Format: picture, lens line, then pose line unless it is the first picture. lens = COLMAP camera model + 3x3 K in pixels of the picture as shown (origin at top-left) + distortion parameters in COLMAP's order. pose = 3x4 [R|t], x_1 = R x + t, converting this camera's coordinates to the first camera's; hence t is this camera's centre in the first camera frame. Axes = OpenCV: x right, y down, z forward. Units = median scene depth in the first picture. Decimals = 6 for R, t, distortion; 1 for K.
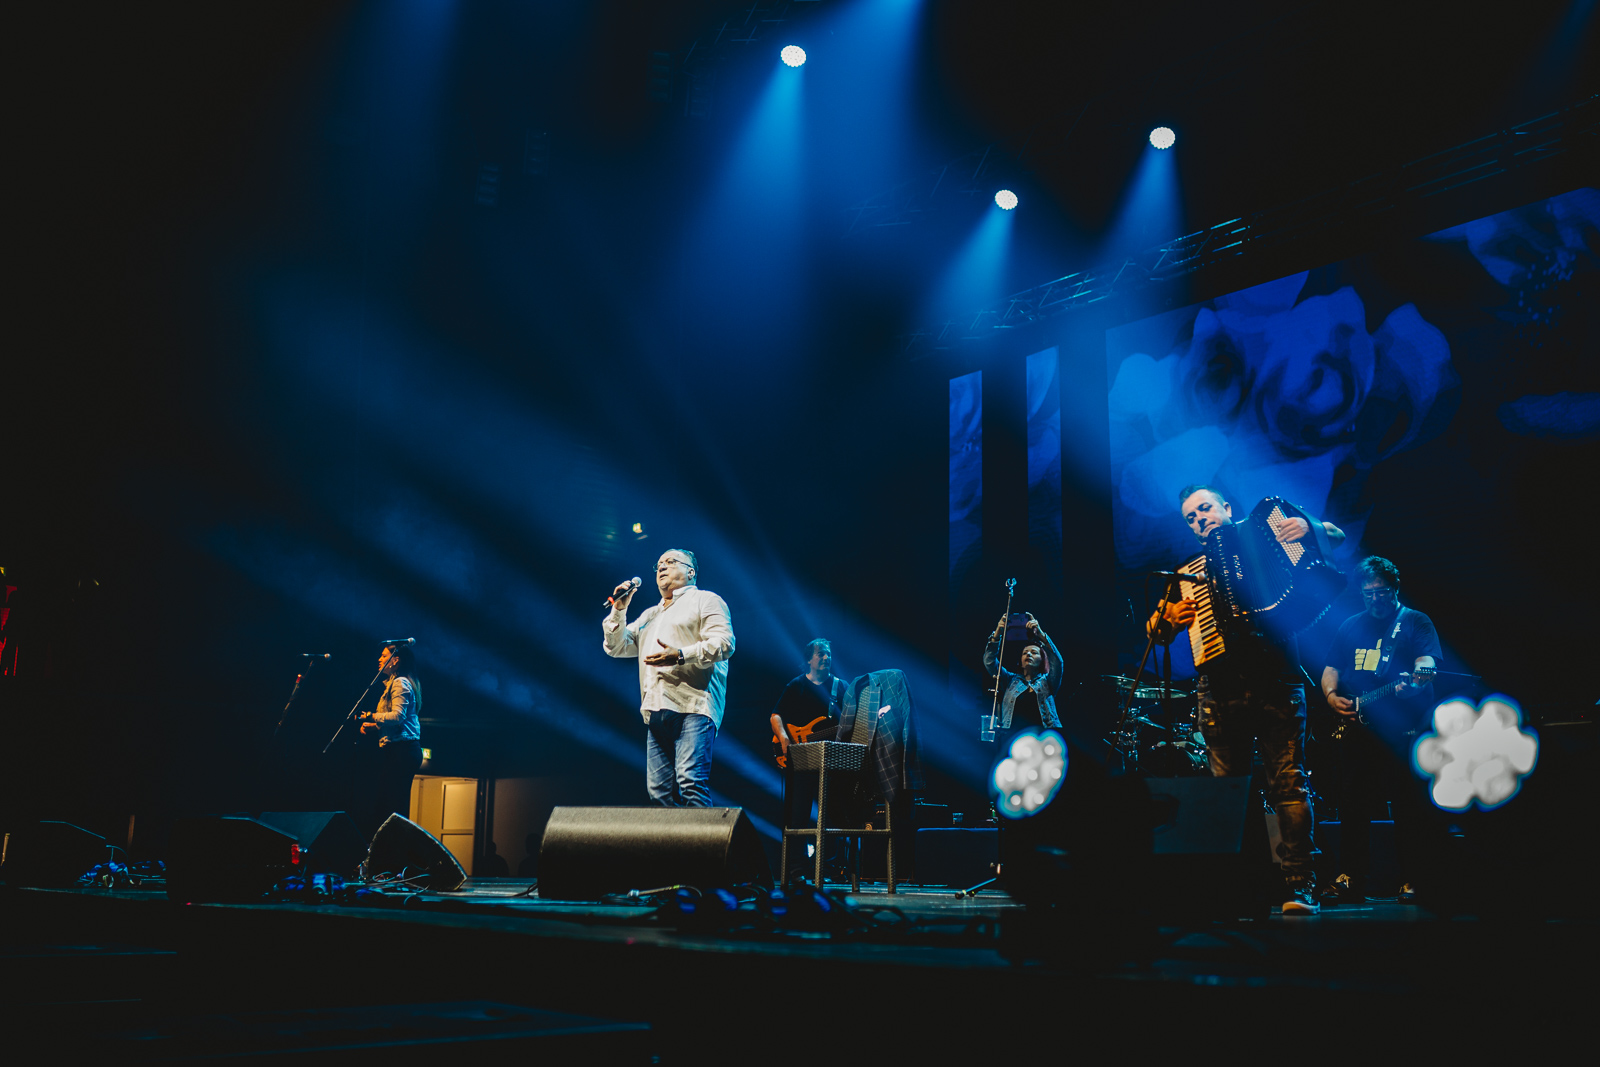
lens RADIAL K [[1535.0, 0, 800.0], [0, 1535.0, 533.5], [0, 0, 1]] dist [-0.060696, 0.103736]
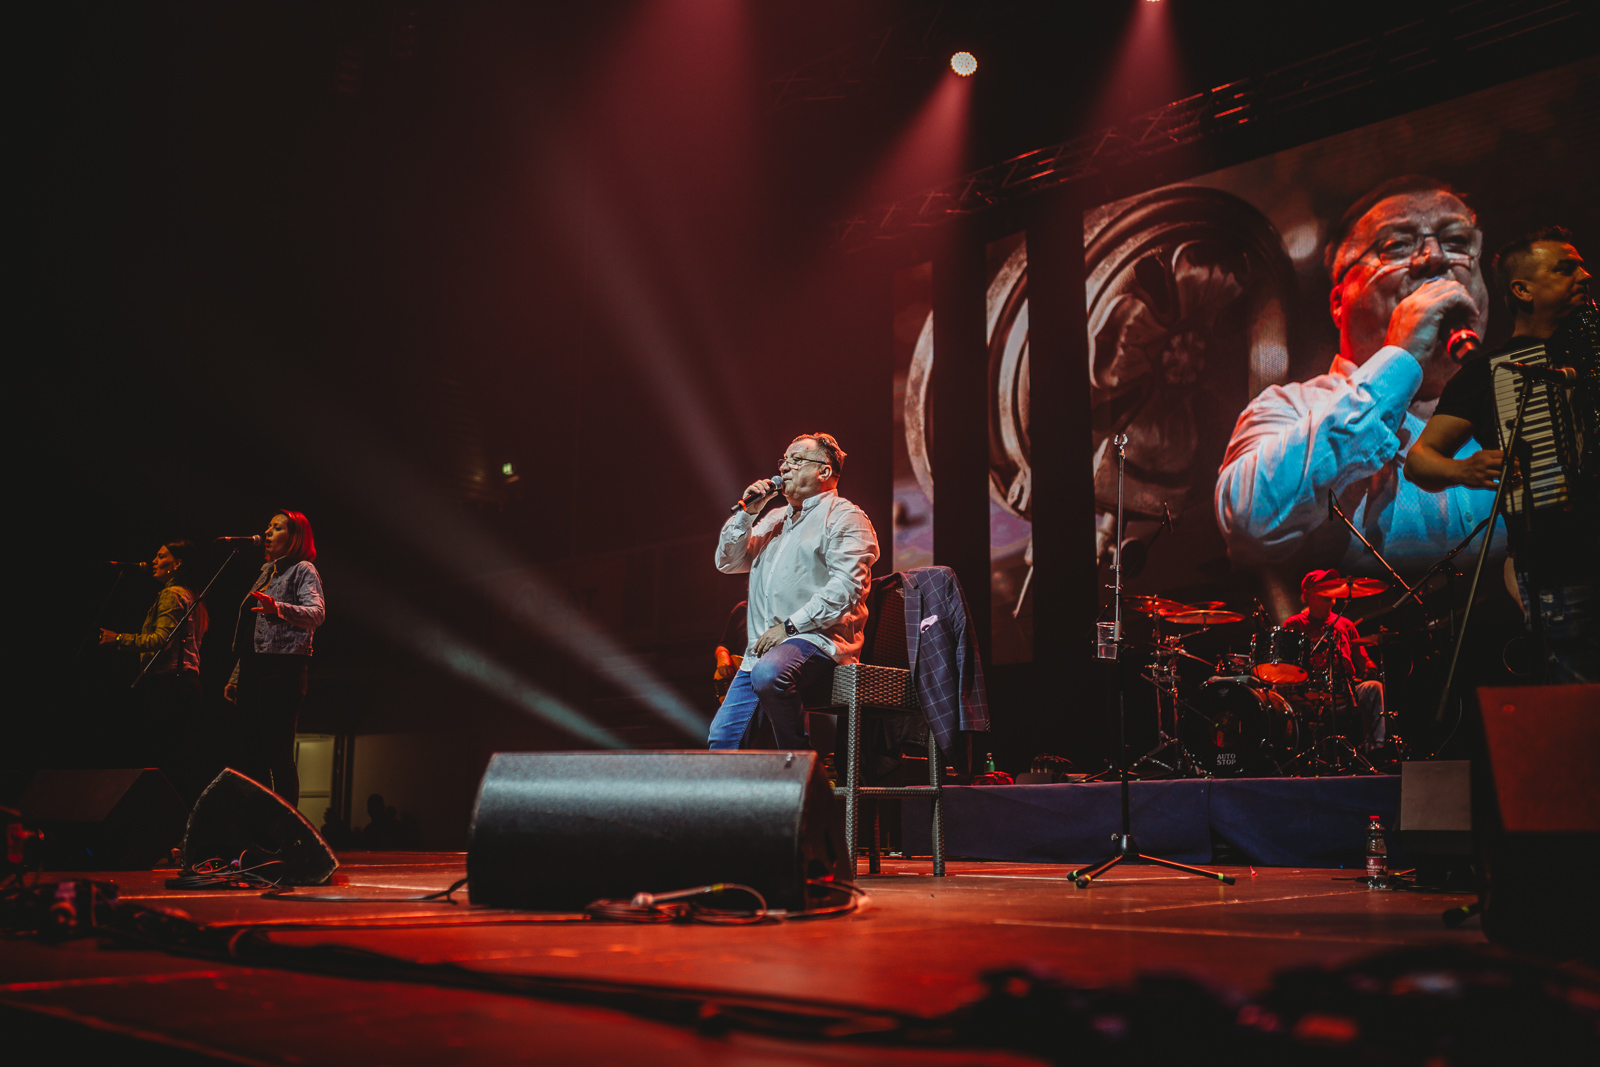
lens RADIAL K [[1530.0, 0, 800.0], [0, 1530.0, 533.5], [0, 0, 1]] dist [-0.063506, 0.104718]
pose [[0.995763, 0.007423, 0.091656, -0.091044], [-0.009747, 0.999641, 0.024938, 0.071609], [-0.091438, -0.025726, 0.995478, 0.371309]]
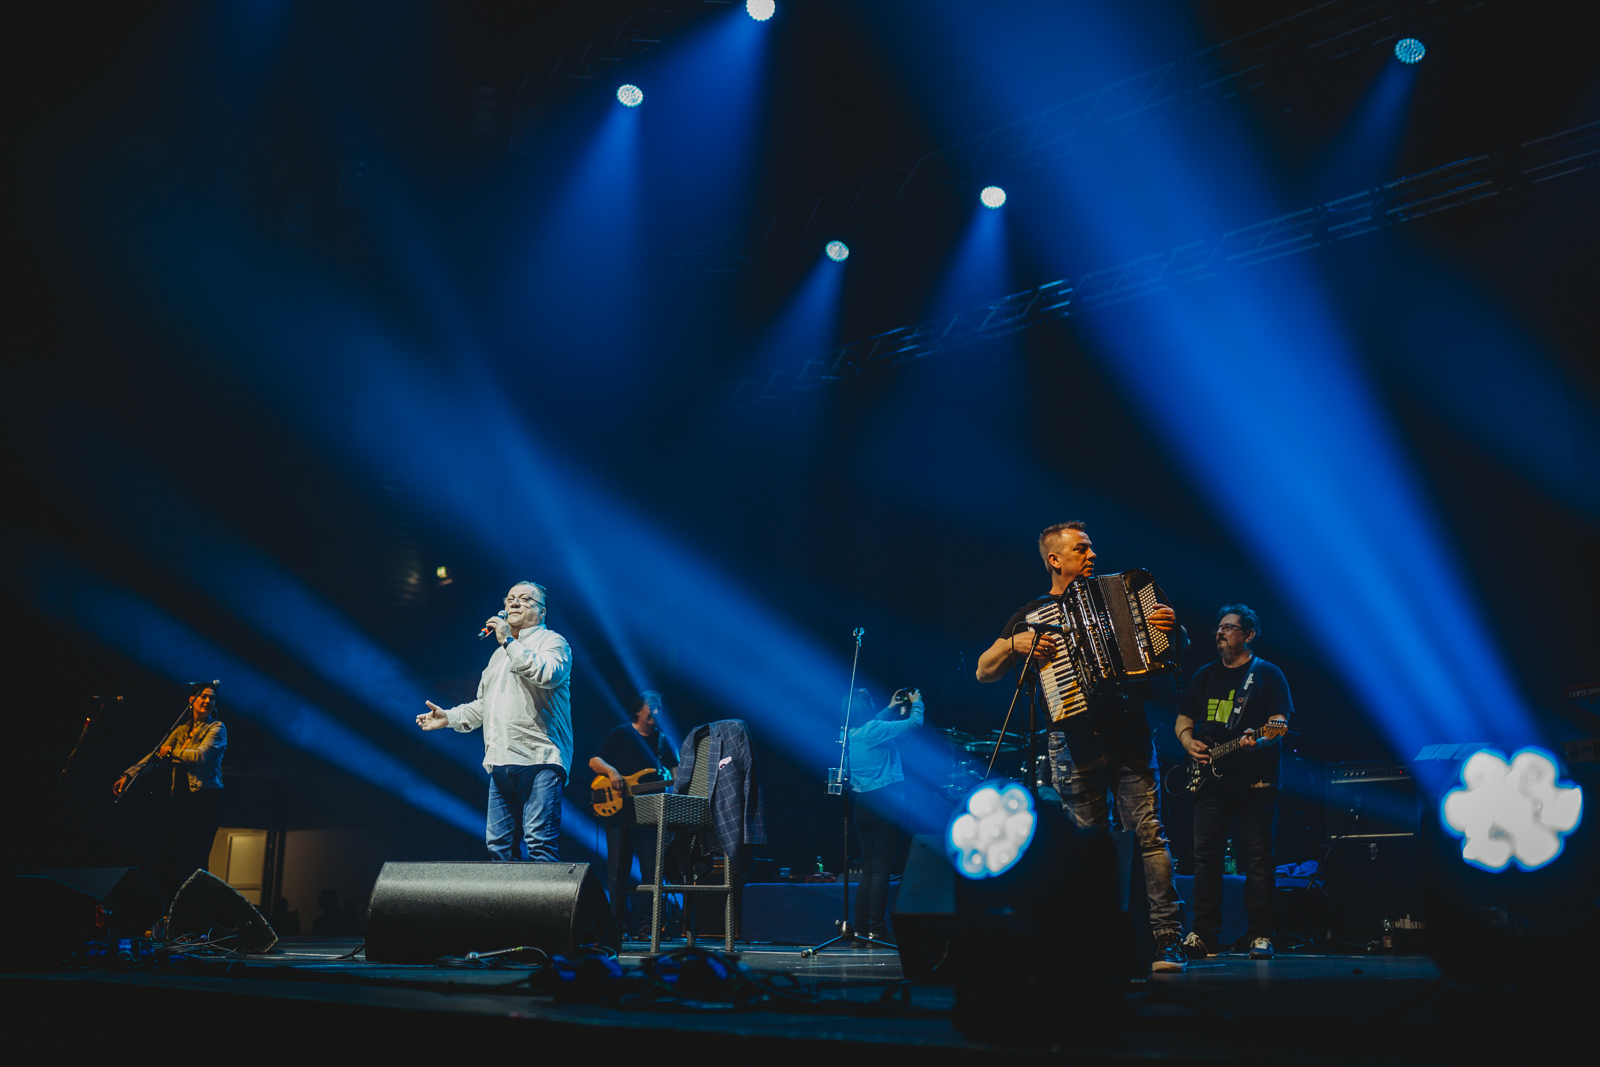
lens RADIAL K [[1535.0, 0, 800.0], [0, 1535.0, 533.5], [0, 0, 1]] dist [-0.060696, 0.103736]
pose [[0.991521, 0.026102, 0.127299, -0.031715], [-0.021820, 0.999152, -0.034921, 0.005076], [-0.128103, 0.031847, 0.991249, 0.036878]]
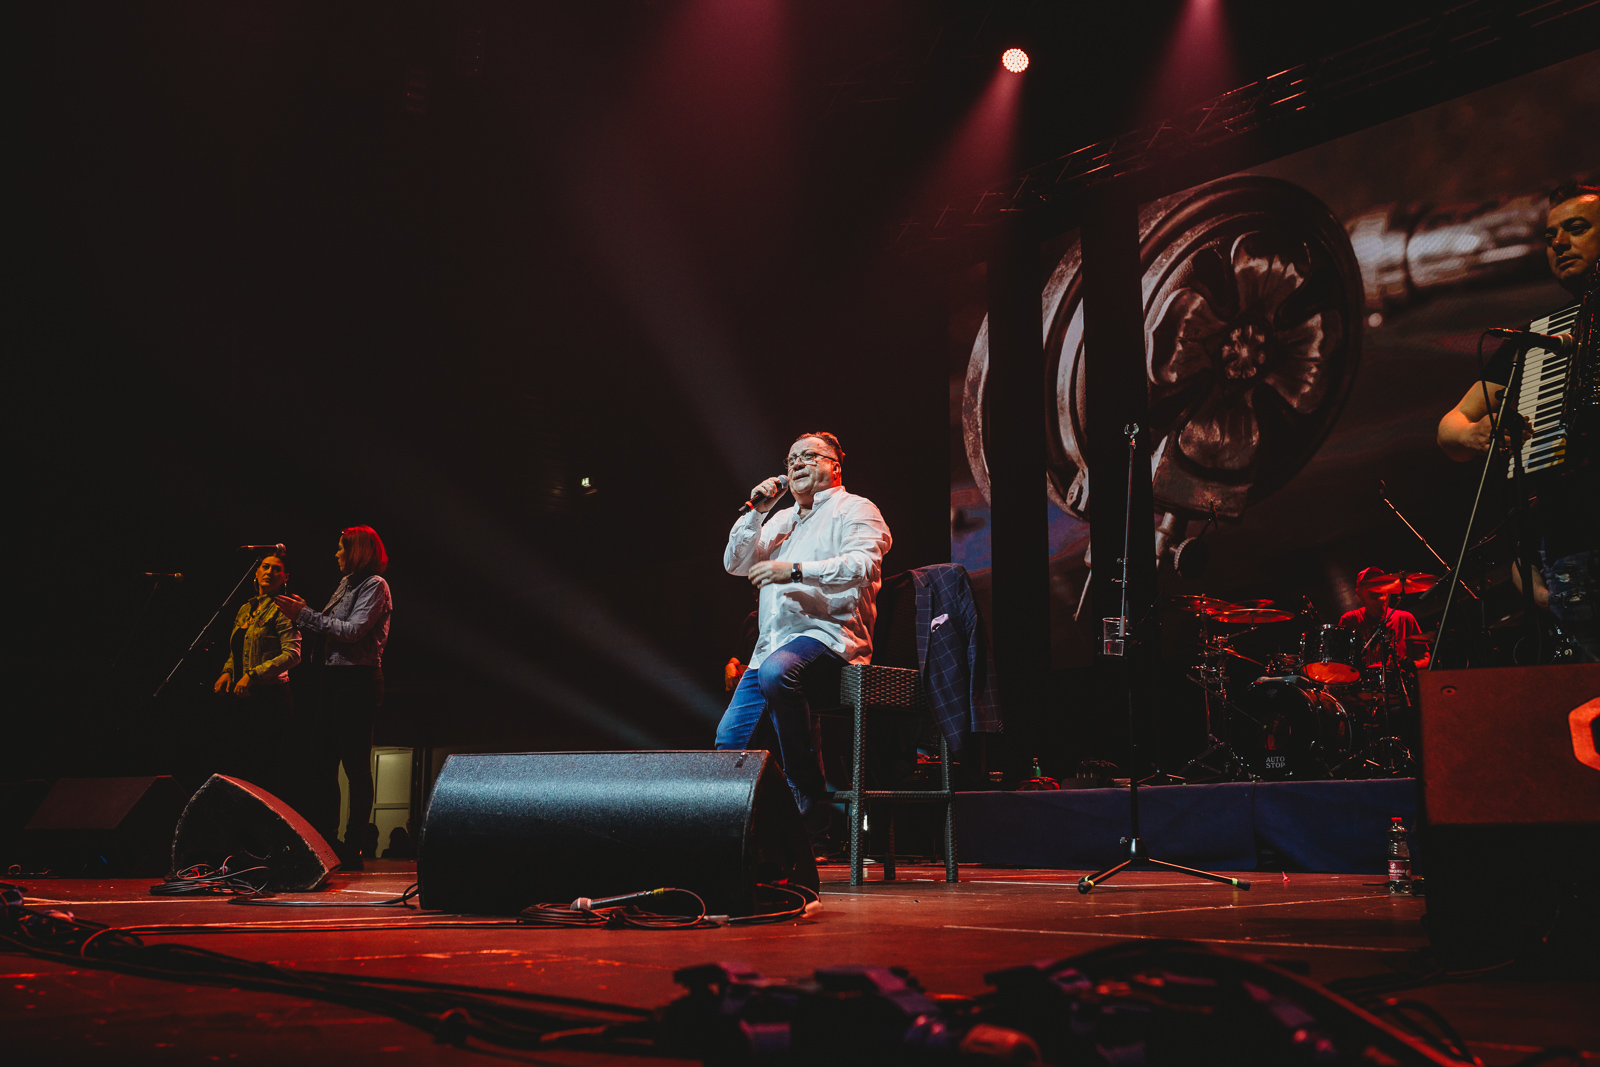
lens RADIAL K [[1535.0, 0, 800.0], [0, 1535.0, 533.5], [0, 0, 1]] dist [-0.060696, 0.103736]
pose [[0.999403, -0.006554, 0.033928, -0.041426], [0.005927, 0.999810, 0.018565, 0.078771], [-0.034043, -0.018353, 0.999252, 0.385590]]
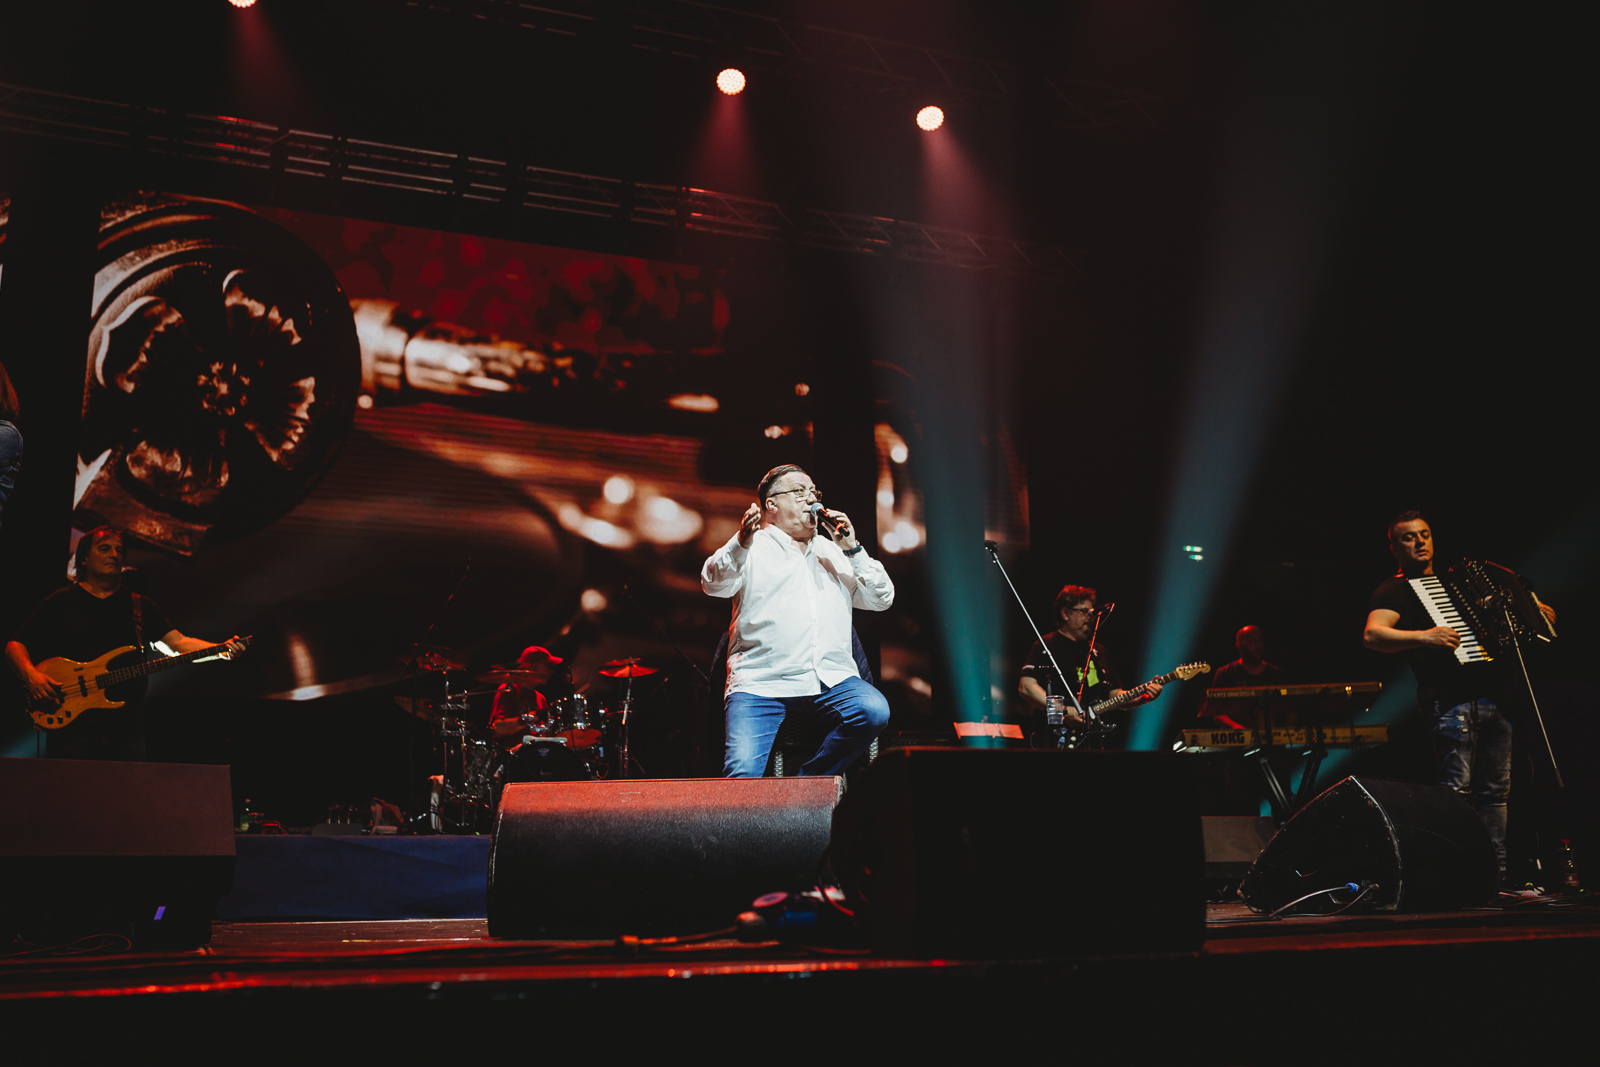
lens RADIAL K [[1535.0, 0, 800.0], [0, 1535.0, 533.5], [0, 0, 1]] dist [-0.060696, 0.103736]
pose [[0.315074, 0.194457, 0.928932, -0.904237], [-0.166809, 0.974894, -0.147500, 0.220852], [-0.934293, -0.108481, 0.339601, 1.030953]]
